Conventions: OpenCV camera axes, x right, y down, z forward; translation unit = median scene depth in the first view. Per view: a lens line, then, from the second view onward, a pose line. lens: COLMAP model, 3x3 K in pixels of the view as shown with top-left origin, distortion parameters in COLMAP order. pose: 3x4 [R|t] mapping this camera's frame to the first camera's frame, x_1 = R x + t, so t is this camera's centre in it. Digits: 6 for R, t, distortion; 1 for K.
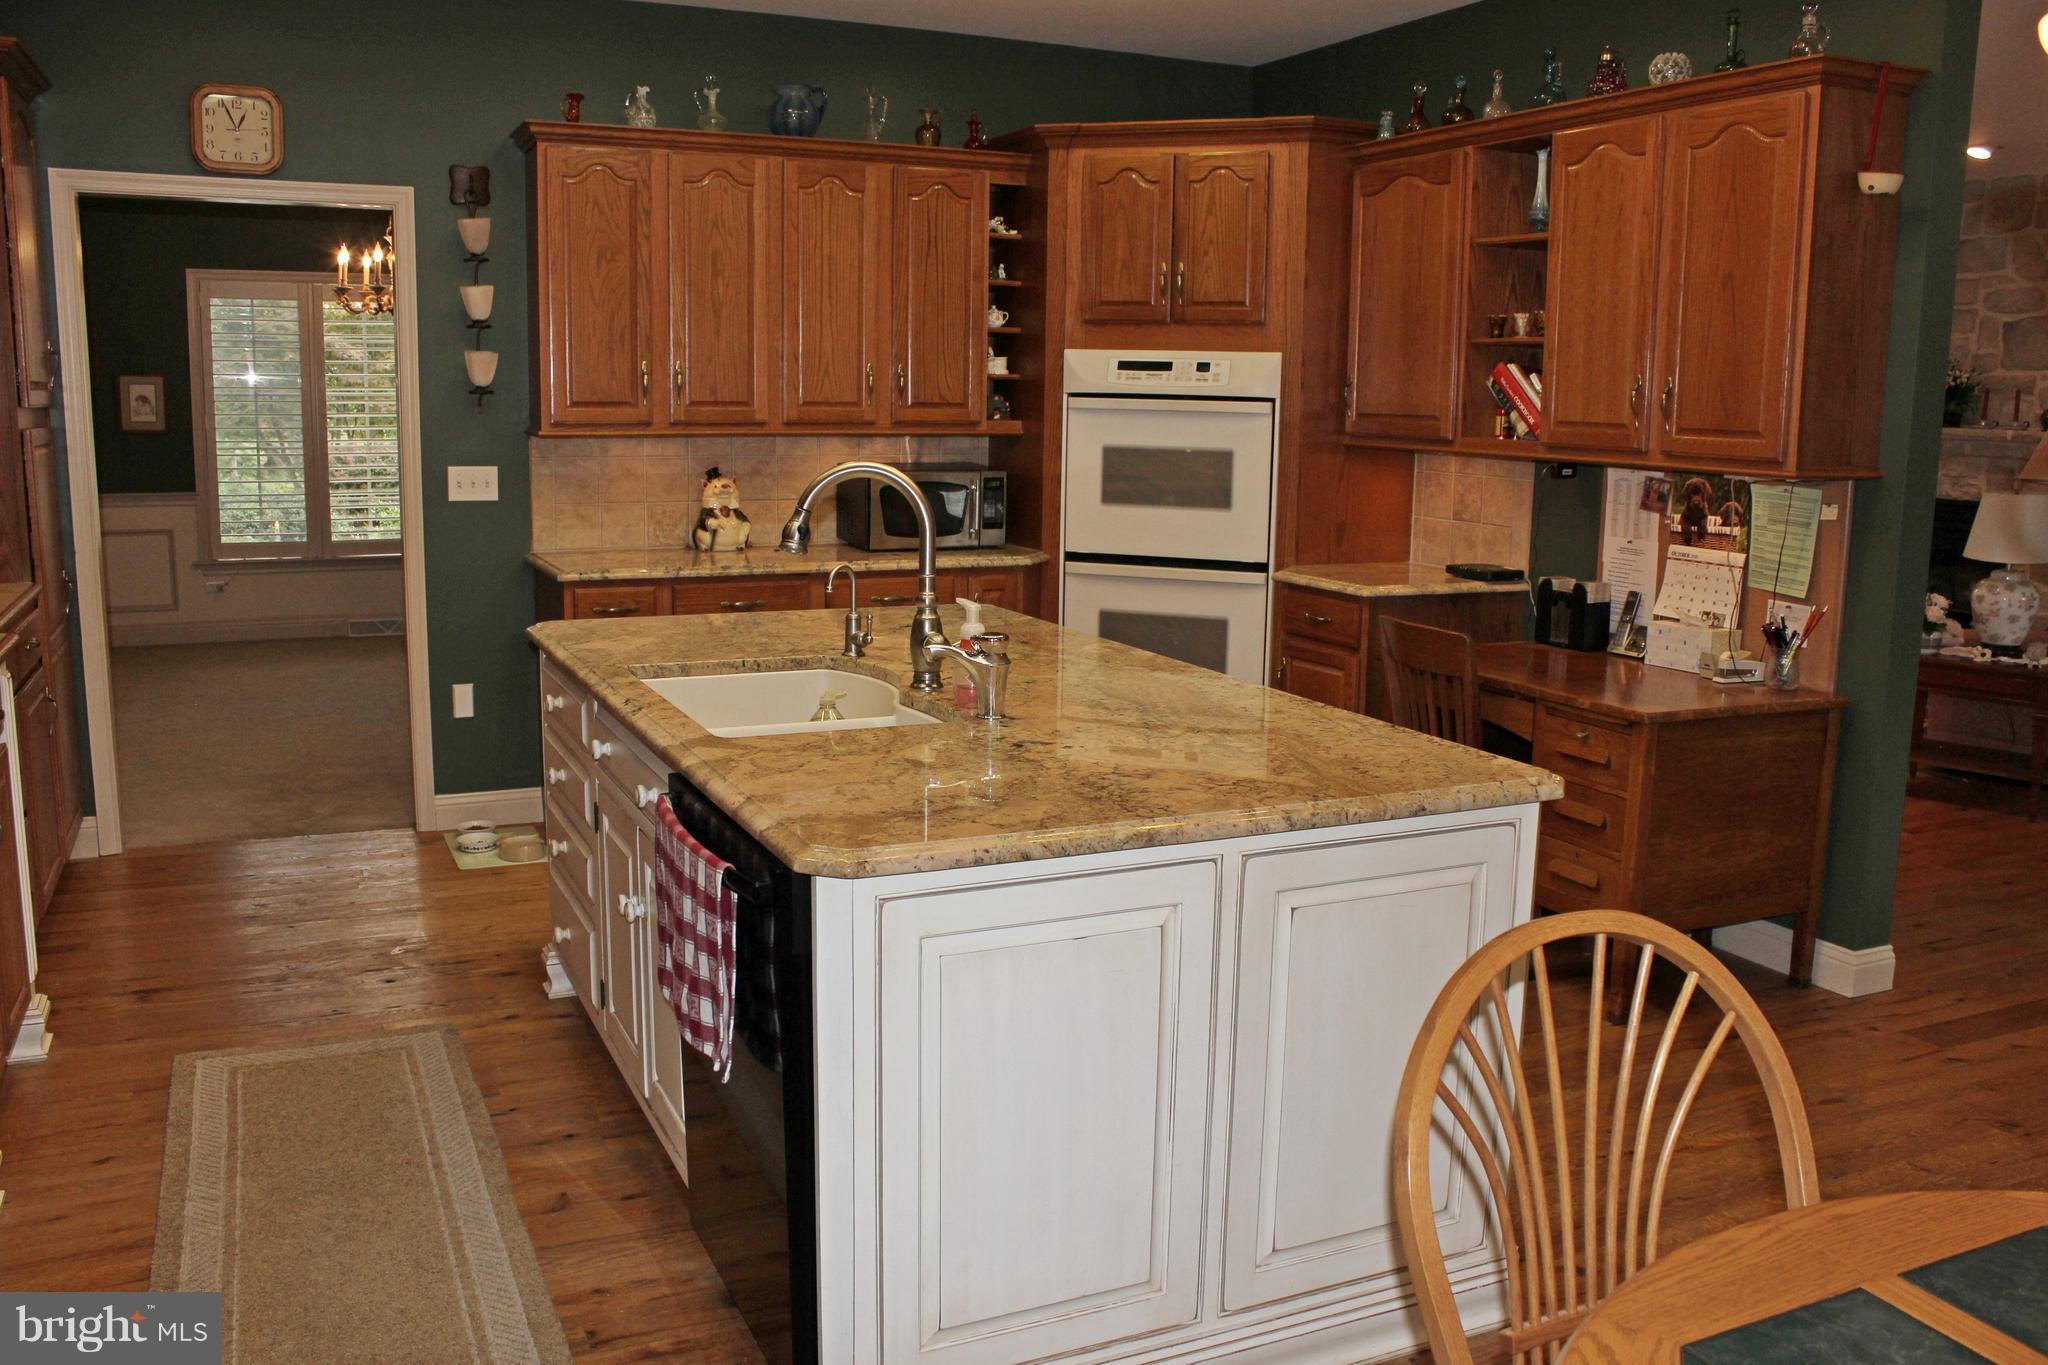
lens RADIAL K [[1704.4, 0, 1043.6], [0, 1704.4, 684.3], [0, 0, 1]] dist [-0.170460, 0.154678]
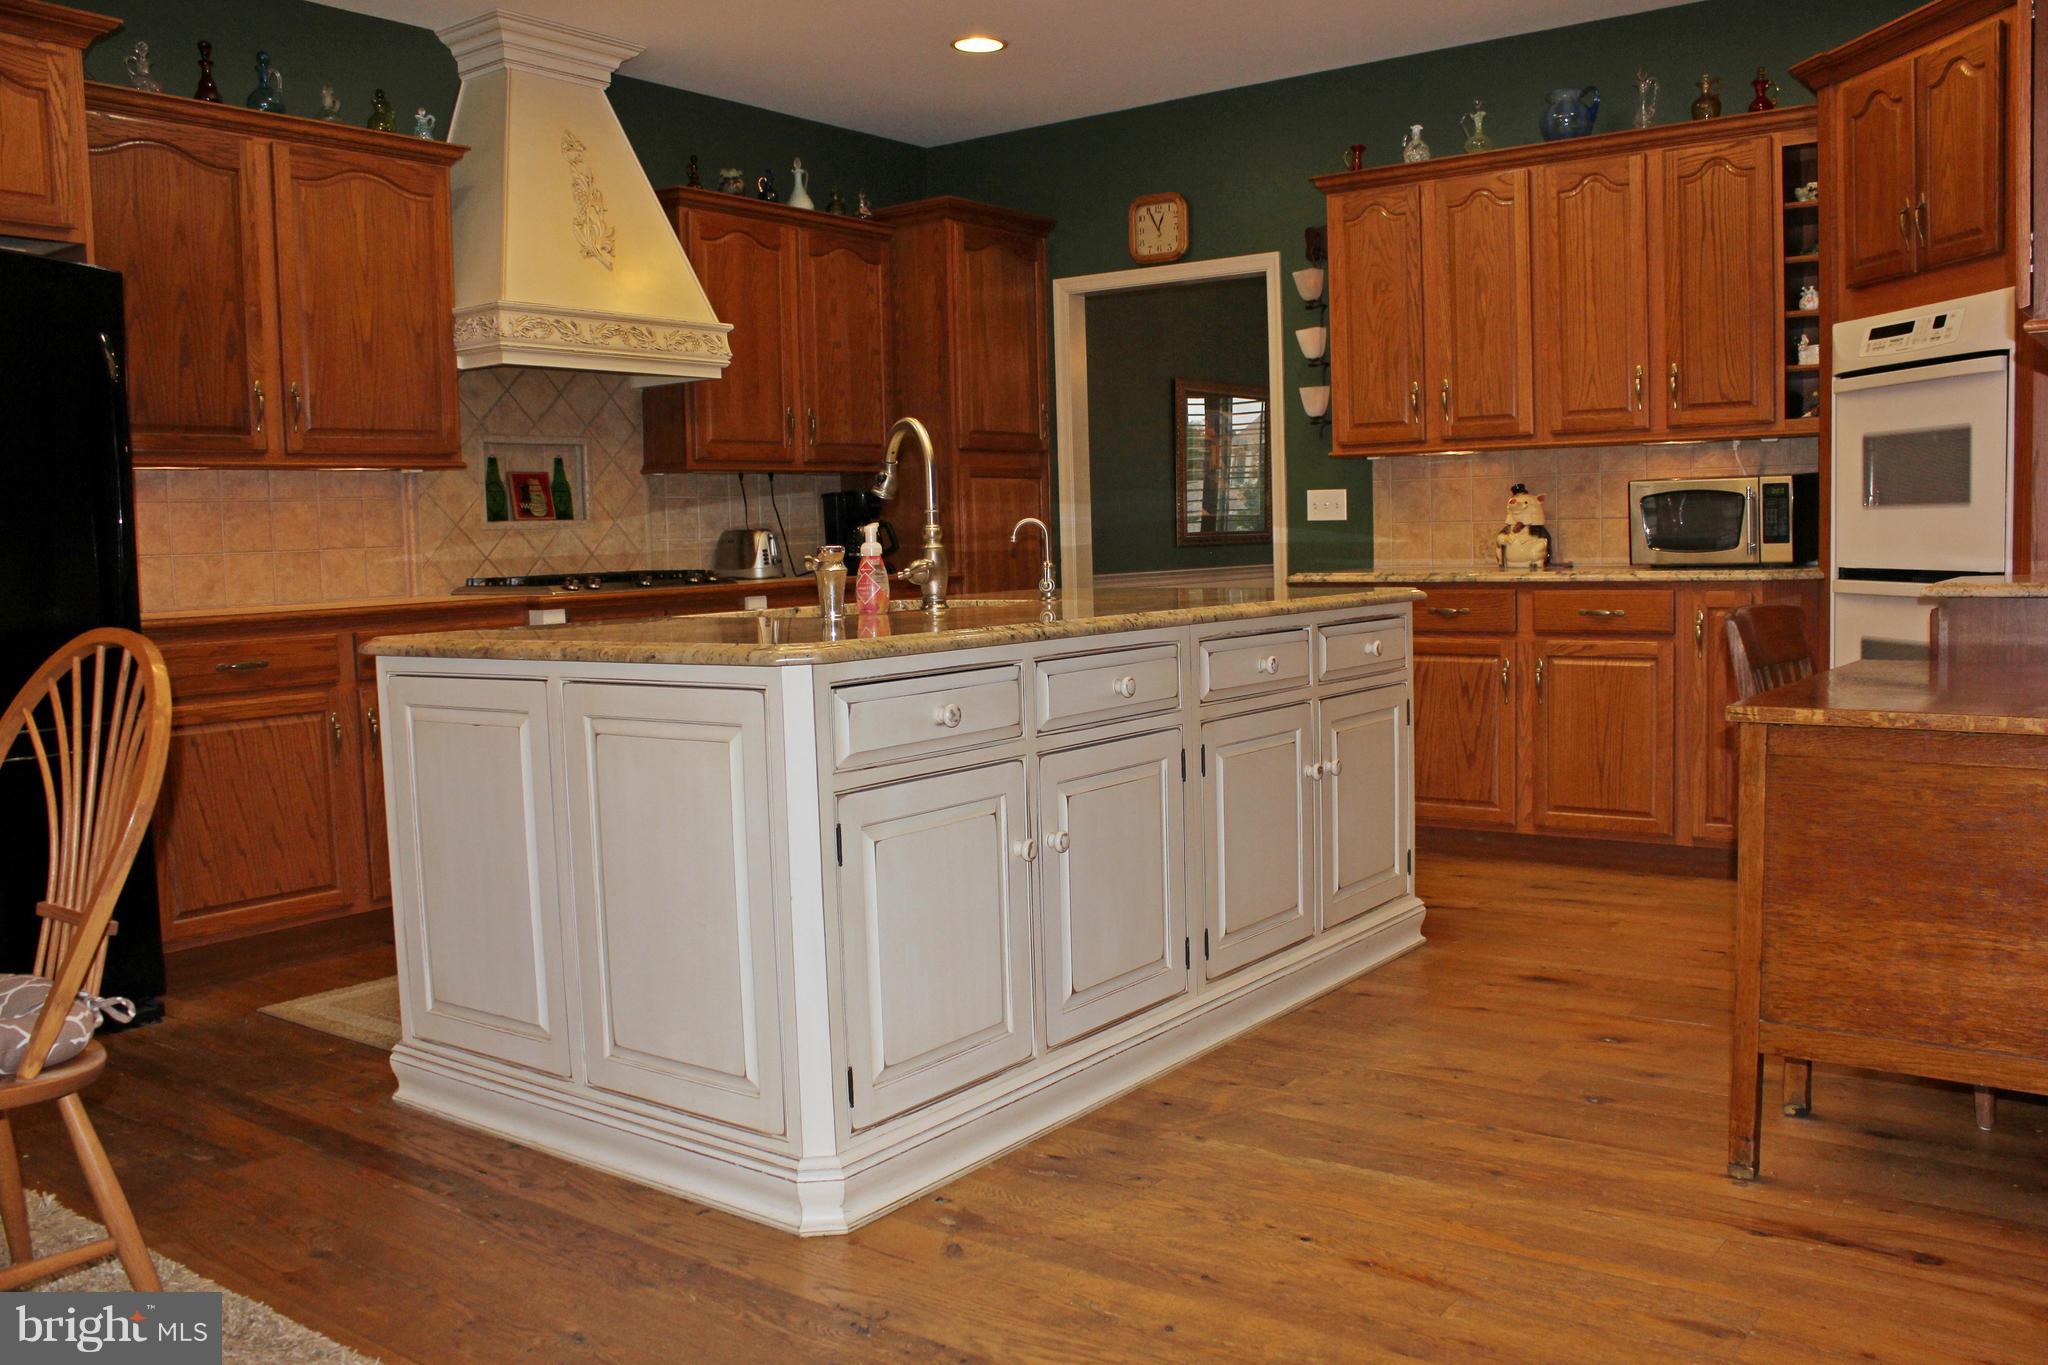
lens RADIAL K [[1704.4, 0, 1051.1], [0, 1704.4, 678.2], [0, 0, 1]] dist [-0.170460, 0.154678]
pose [[0.481234, 0.041879, -0.875591, 0.586309], [-0.112447, 0.993555, -0.014281, 0.033202], [0.869350, 0.105330, 0.482842, 0.312492]]
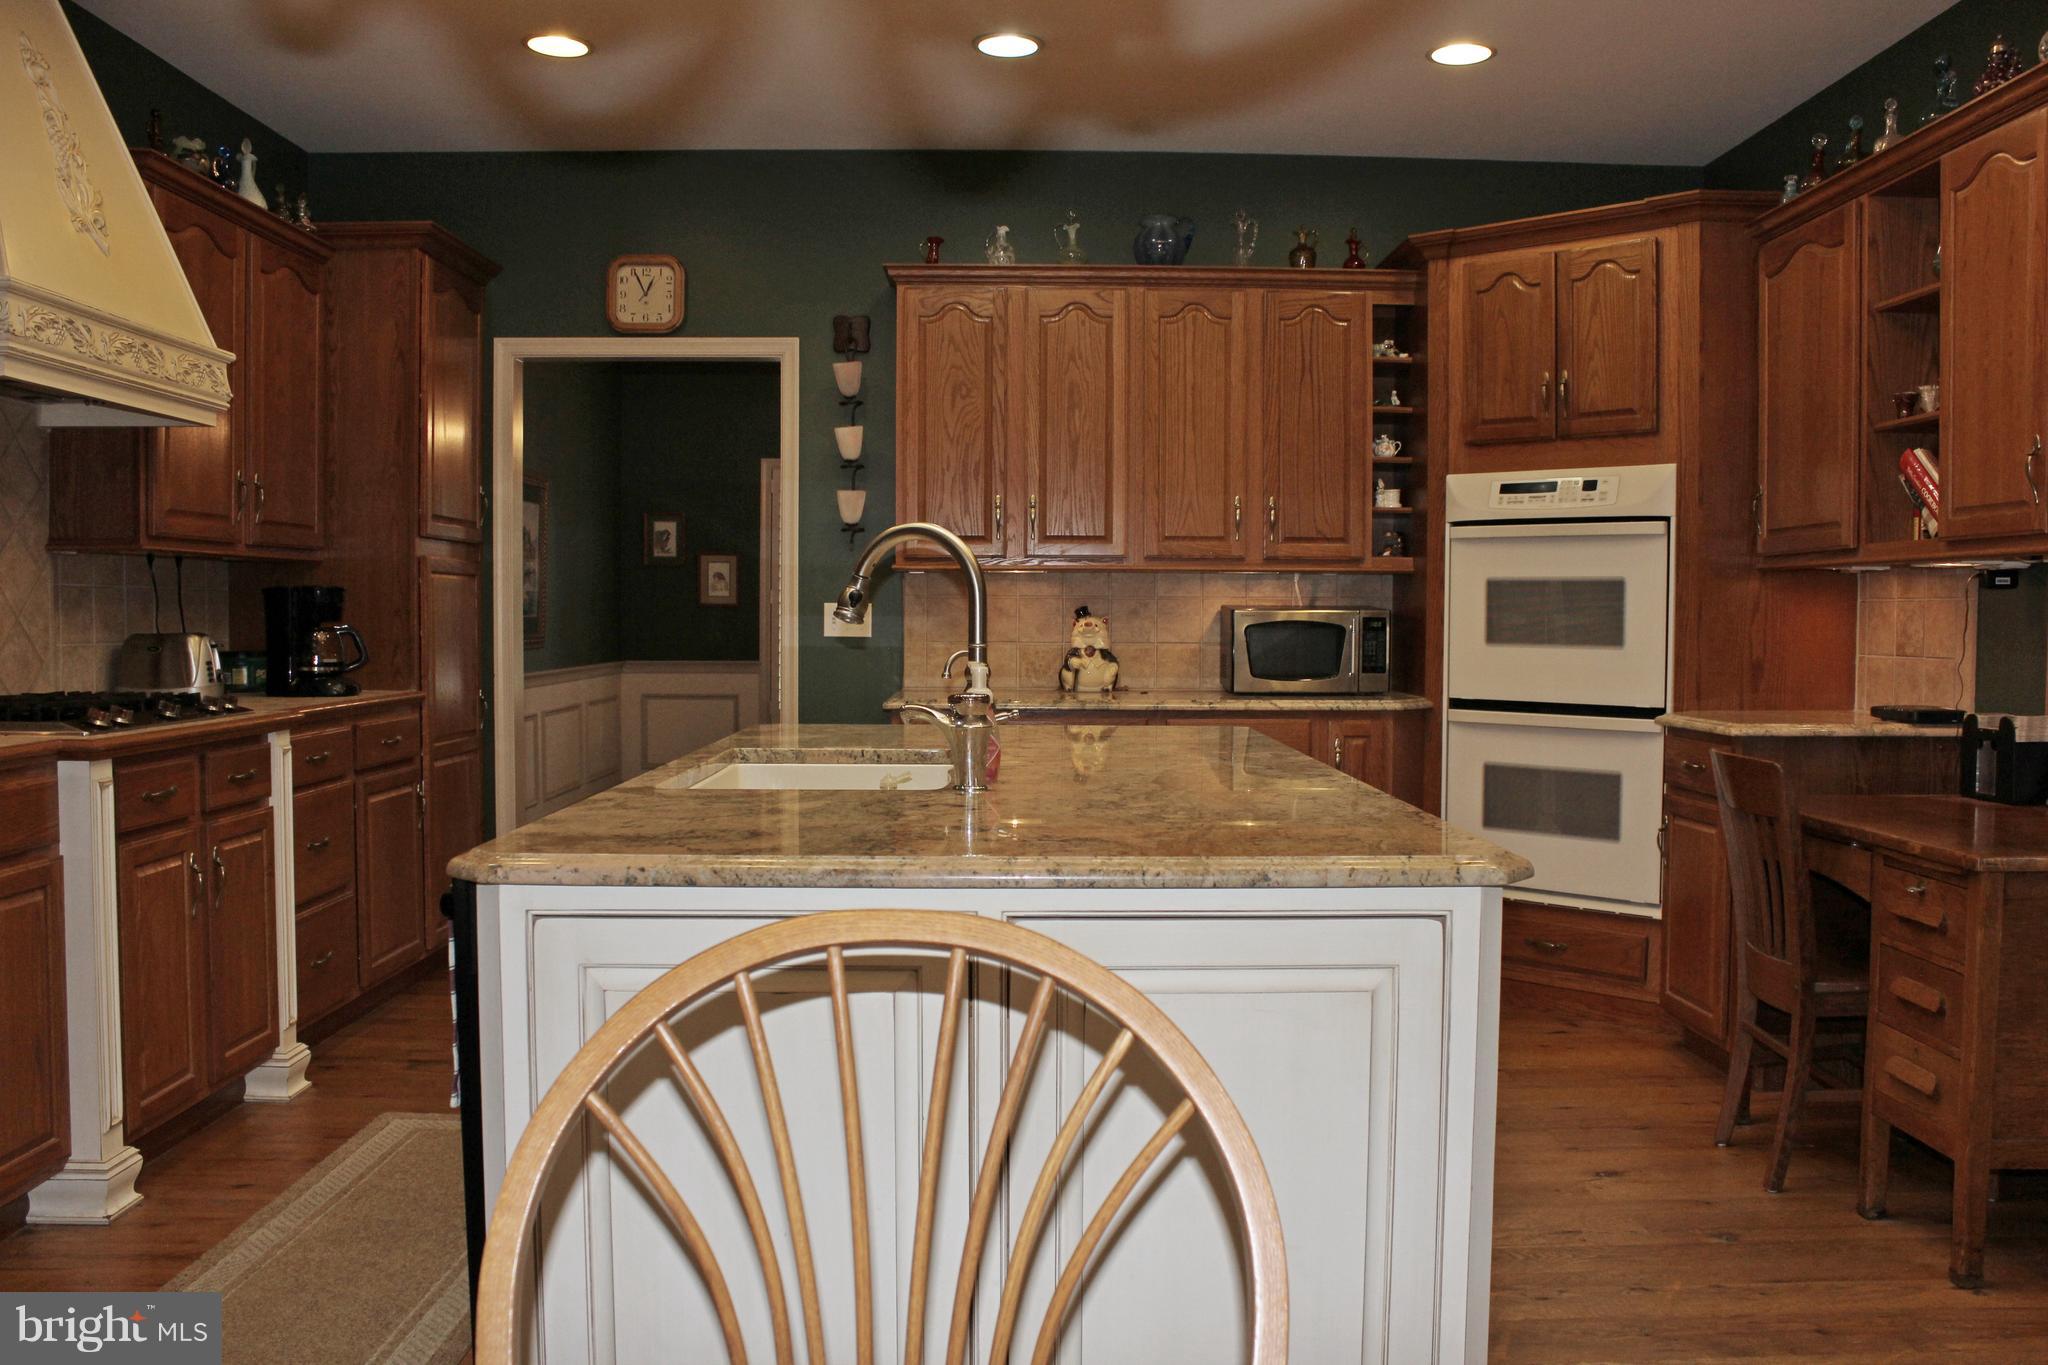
lens RADIAL K [[1704.4, 0, 1044.4], [0, 1704.4, 682.4], [0, 0, 1]] dist [-0.170460, 0.154678]
pose [[0.913078, 0.003925, -0.407767, 0.198761], [-0.058233, 0.990960, -0.120857, 0.037578], [0.403606, 0.134097, 0.905052, 0.115510]]
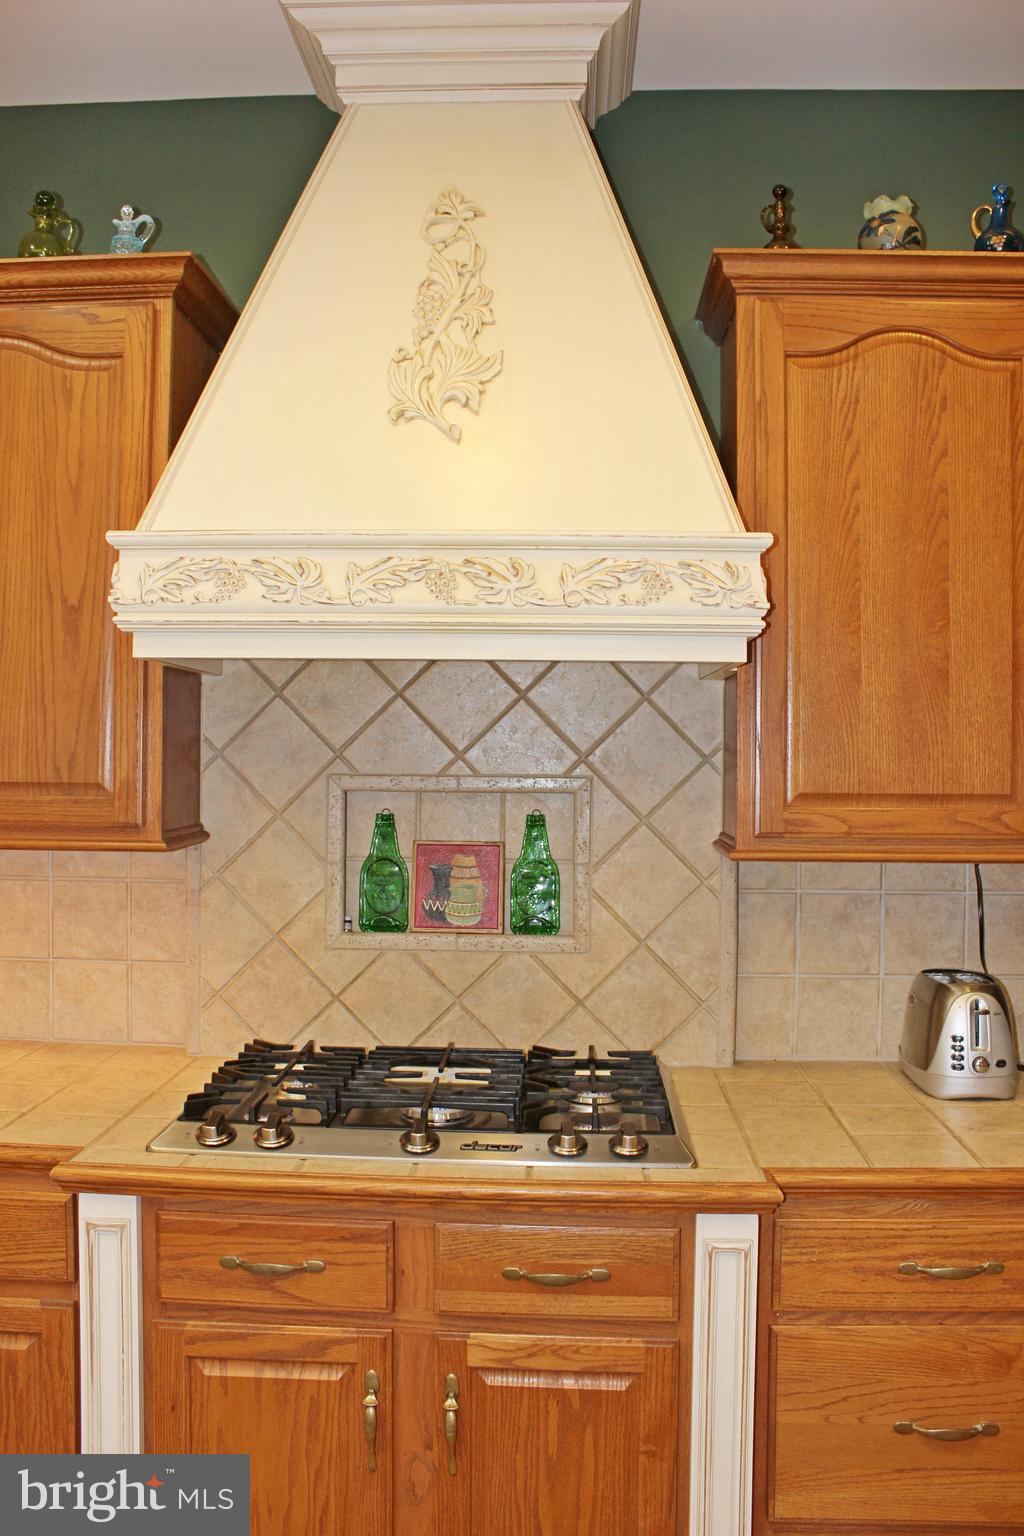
lens RADIAL K [[1278.3, 0, 510.0], [0, 1278.3, 754.4], [0, 0, 1]] dist [-0.170460, 0.154678]
pose [[-0.466611, -0.025244, -0.884102, -0.120746], [-0.169010, 0.983718, 0.061111, -0.131746], [0.868165, 0.177938, -0.463280, 0.731339]]
